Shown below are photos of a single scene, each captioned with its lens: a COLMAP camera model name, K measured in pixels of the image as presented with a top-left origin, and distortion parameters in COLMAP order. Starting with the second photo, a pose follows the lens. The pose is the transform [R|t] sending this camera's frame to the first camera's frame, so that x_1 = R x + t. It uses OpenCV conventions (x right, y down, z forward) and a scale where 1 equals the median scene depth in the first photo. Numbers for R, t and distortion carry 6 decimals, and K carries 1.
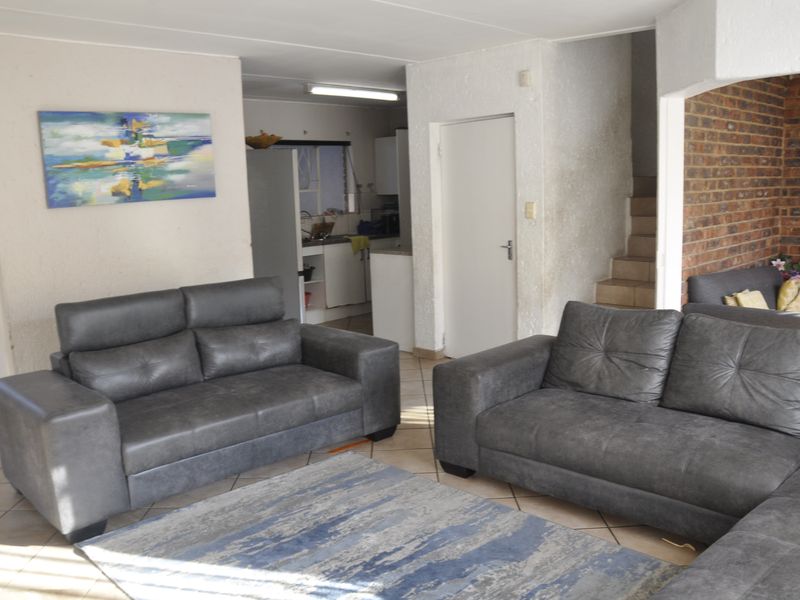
lens RADIAL K [[737.6, 0, 399.5], [0, 737.6, 300.1], [0, 0, 1]] dist [-0.092176, 0.000000]
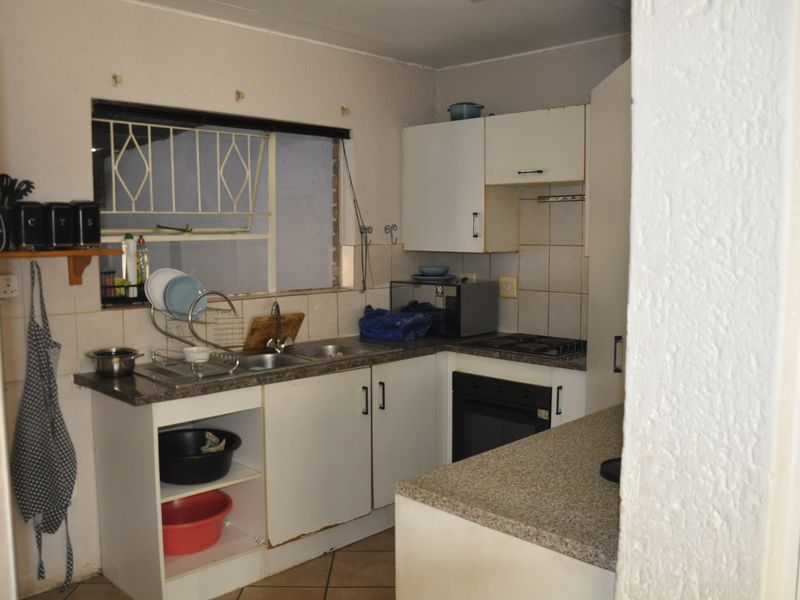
lens RADIAL K [[737.6, 0, 401.0], [0, 737.6, 301.6], [0, 0, 1]] dist [-0.092176, 0.000000]
pose [[0.999527, 0.030312, -0.005261, -0.030339], [-0.030590, 0.997411, -0.065083, -0.084534], [0.003275, 0.065213, 0.997866, 0.565861]]
